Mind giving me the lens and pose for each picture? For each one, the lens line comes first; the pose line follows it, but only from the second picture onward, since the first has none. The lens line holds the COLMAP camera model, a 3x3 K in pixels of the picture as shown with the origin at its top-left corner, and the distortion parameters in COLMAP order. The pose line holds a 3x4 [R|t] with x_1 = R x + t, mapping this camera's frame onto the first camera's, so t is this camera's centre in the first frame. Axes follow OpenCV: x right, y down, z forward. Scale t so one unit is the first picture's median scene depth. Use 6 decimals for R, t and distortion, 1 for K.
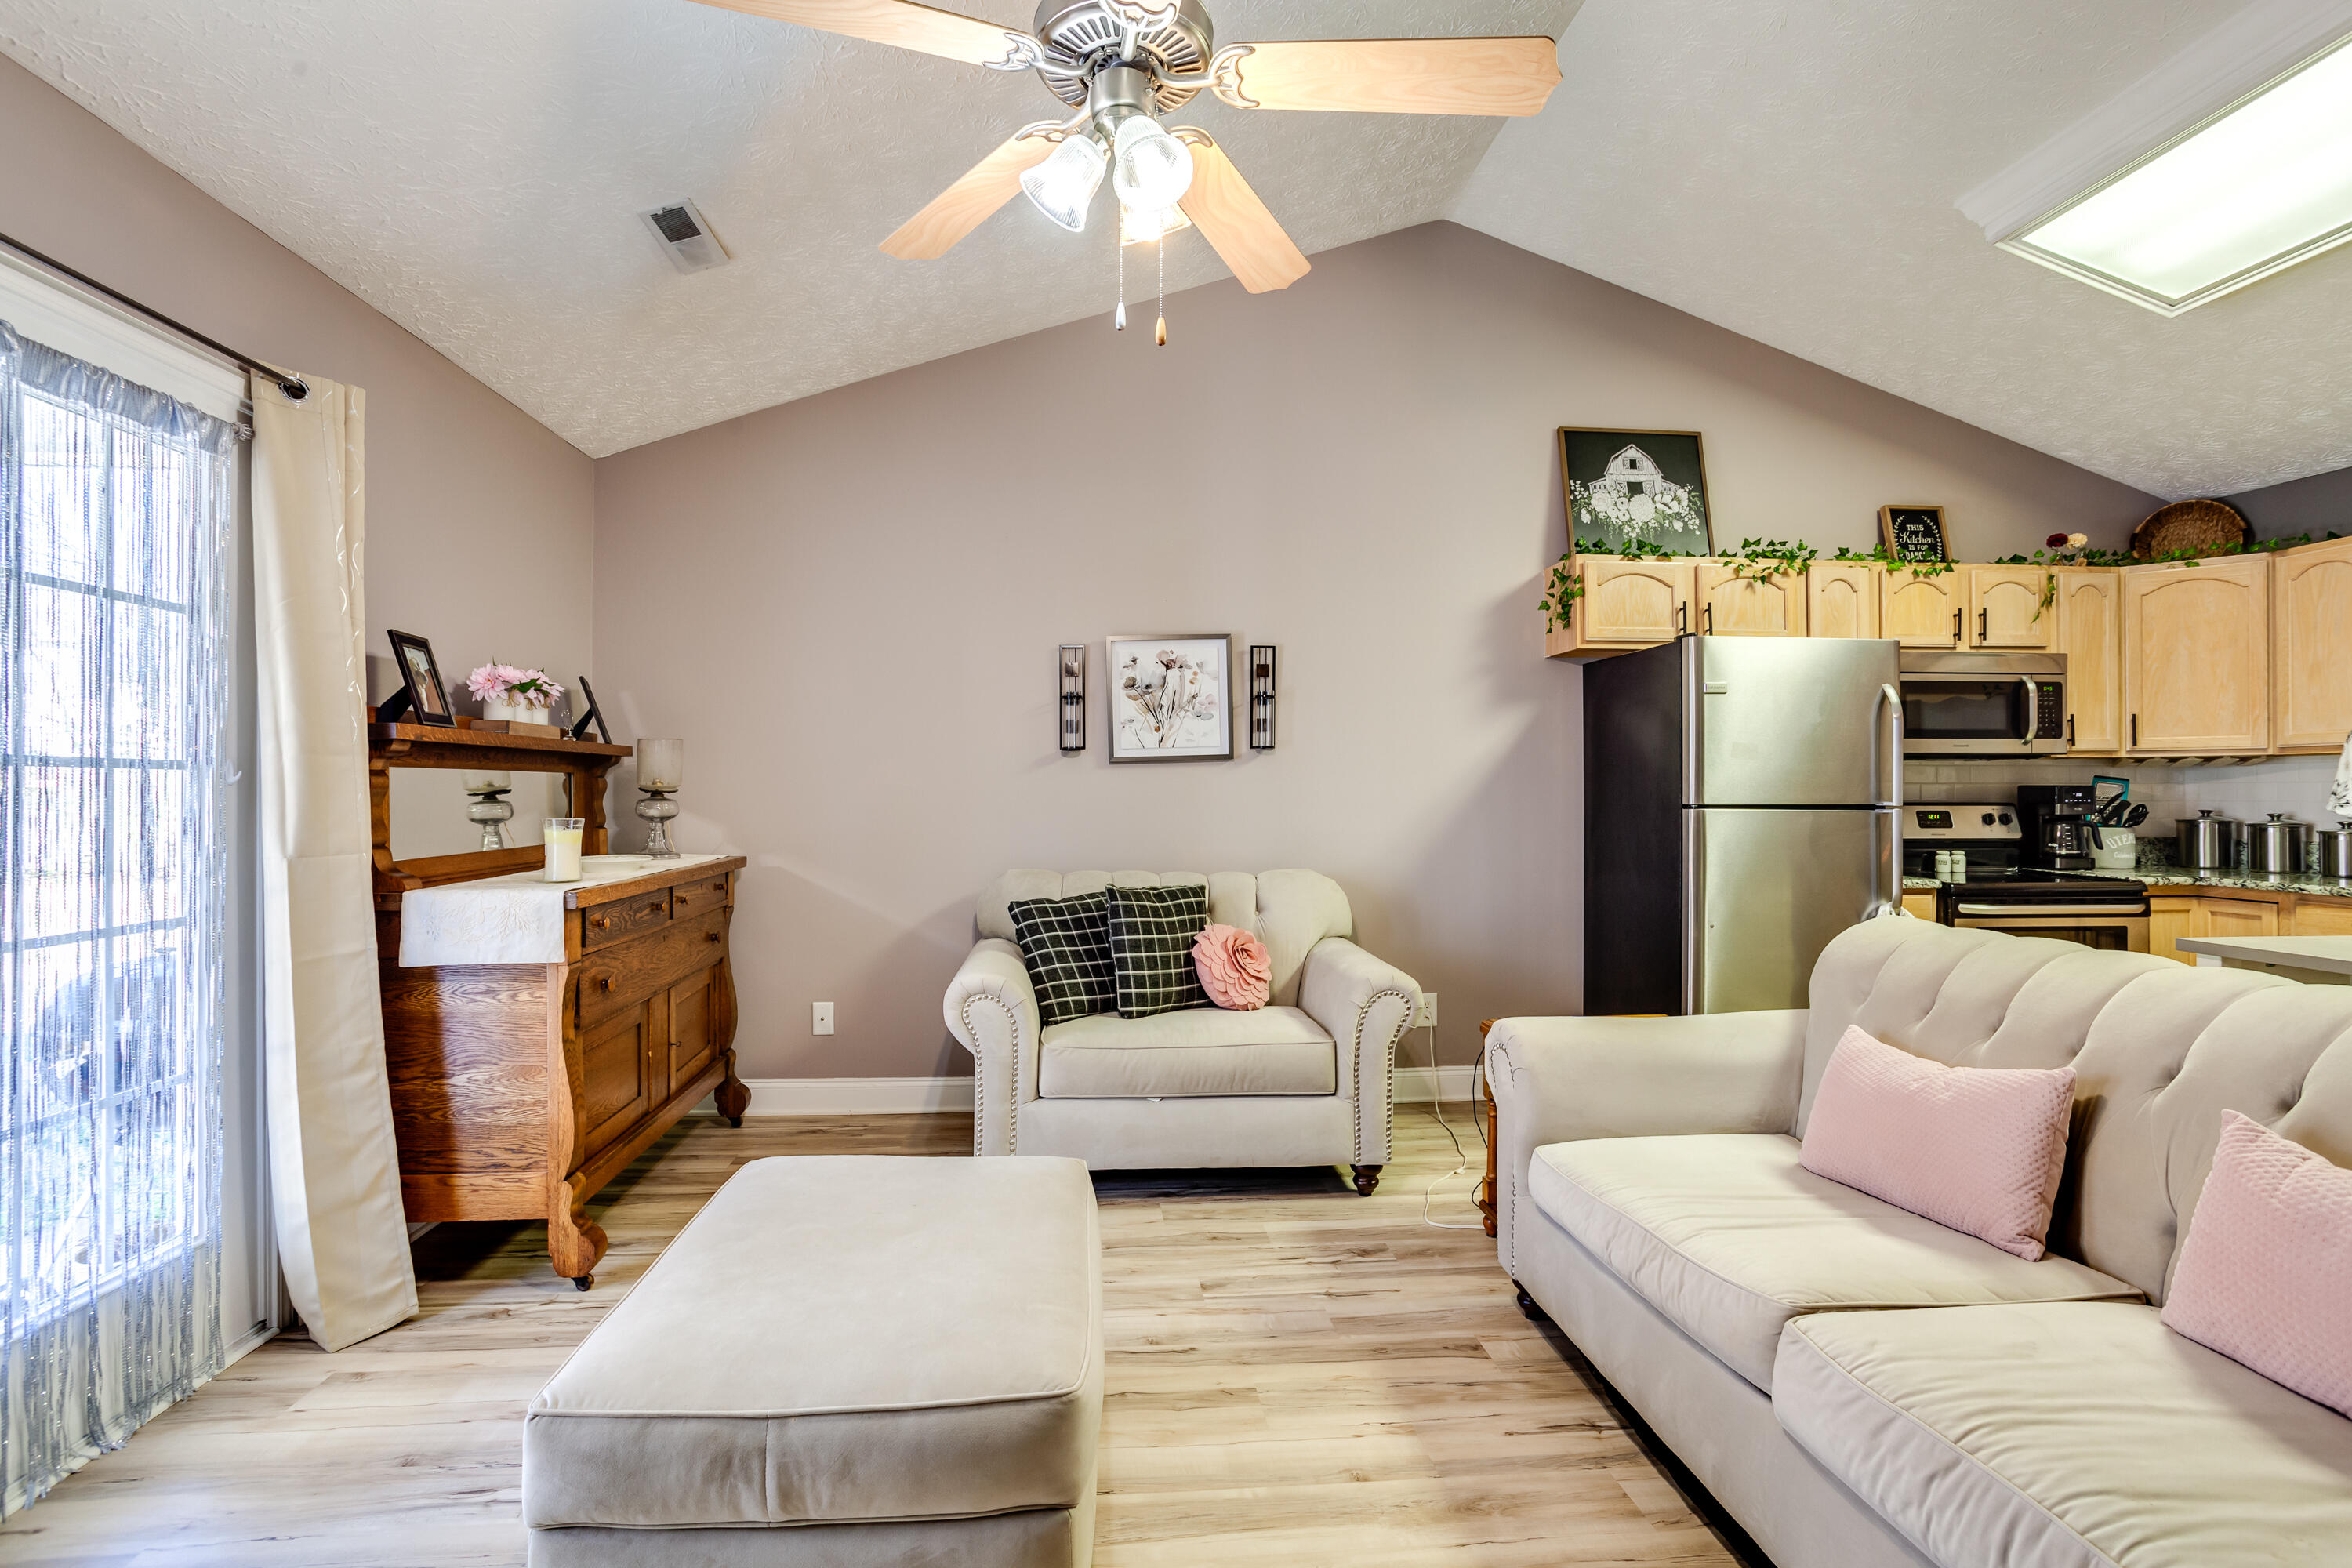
lens RADIAL K [[1139.3, 0, 1176.0], [0, 1139.3, 784.0], [0, 0, 1]] dist [-0.056464, 0.034539]
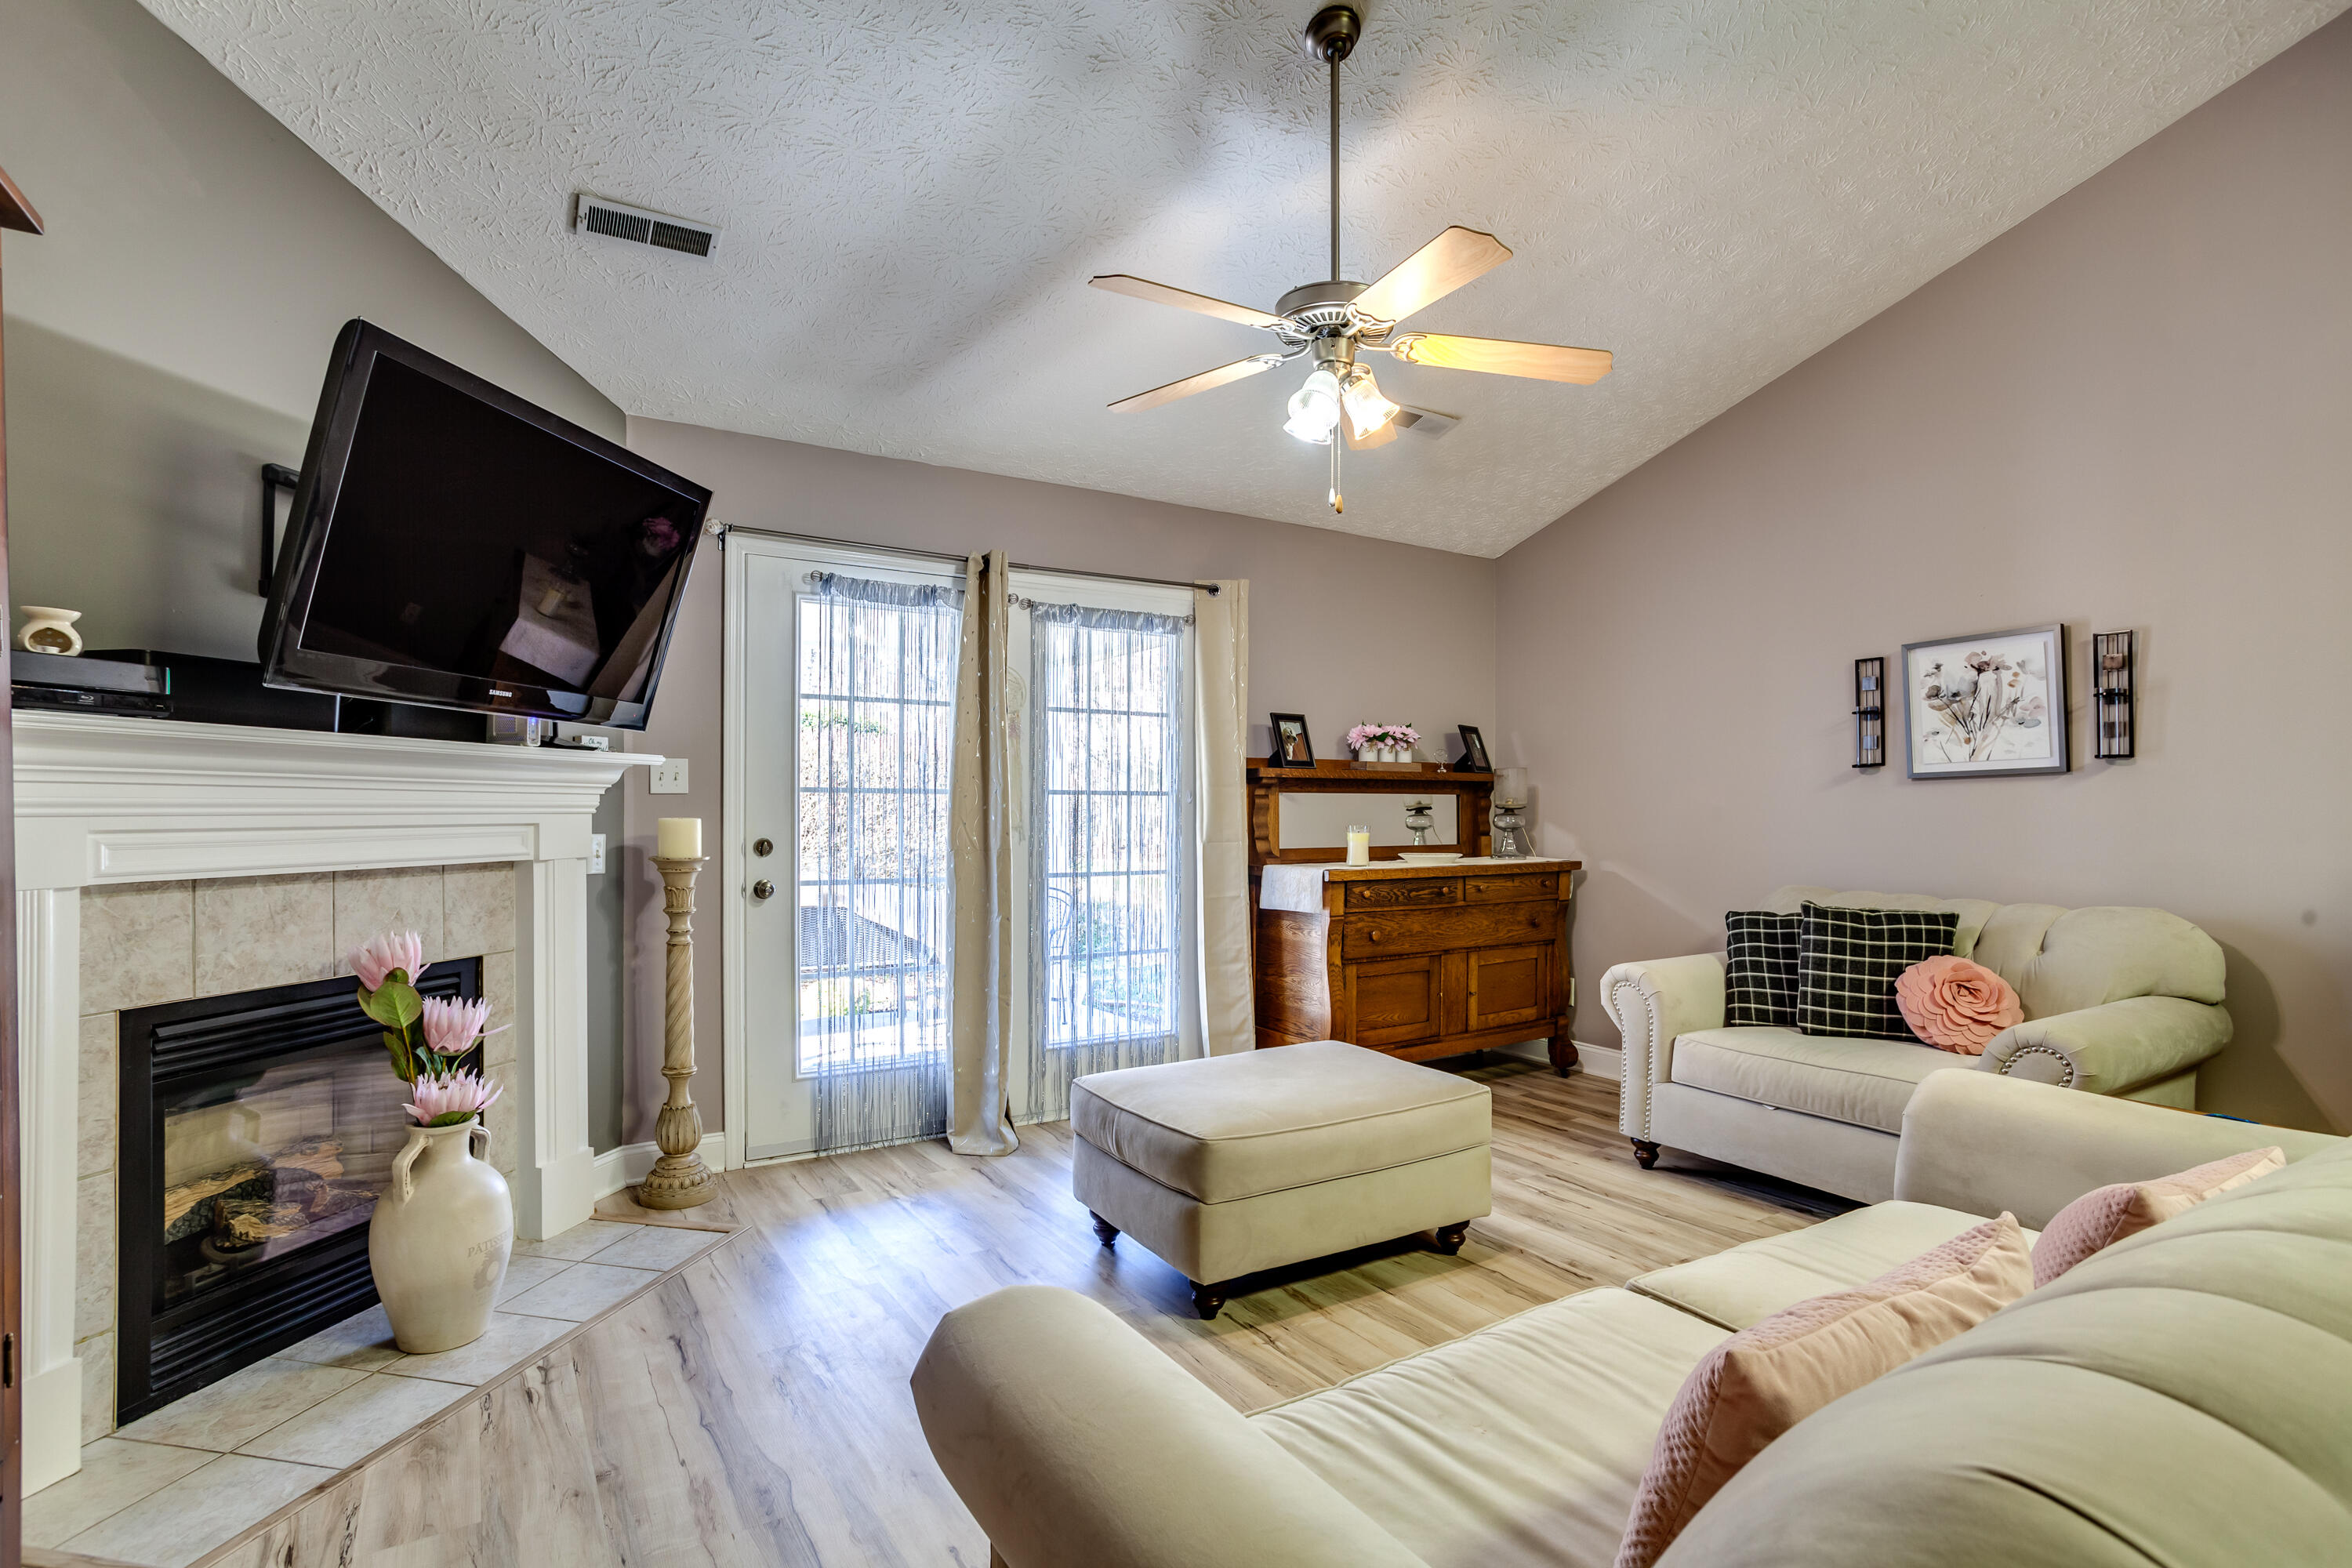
lens RADIAL K [[1118.0, 0, 1162.6], [0, 1118.0, 791.4], [0, 0, 1]] dist [-0.052990, 0.027097]
pose [[0.461090, -0.010109, -0.887296, 0.518468], [0.000737, 0.999939, -0.011009, 0.001157], [0.887353, 0.004423, 0.461069, 0.040452]]
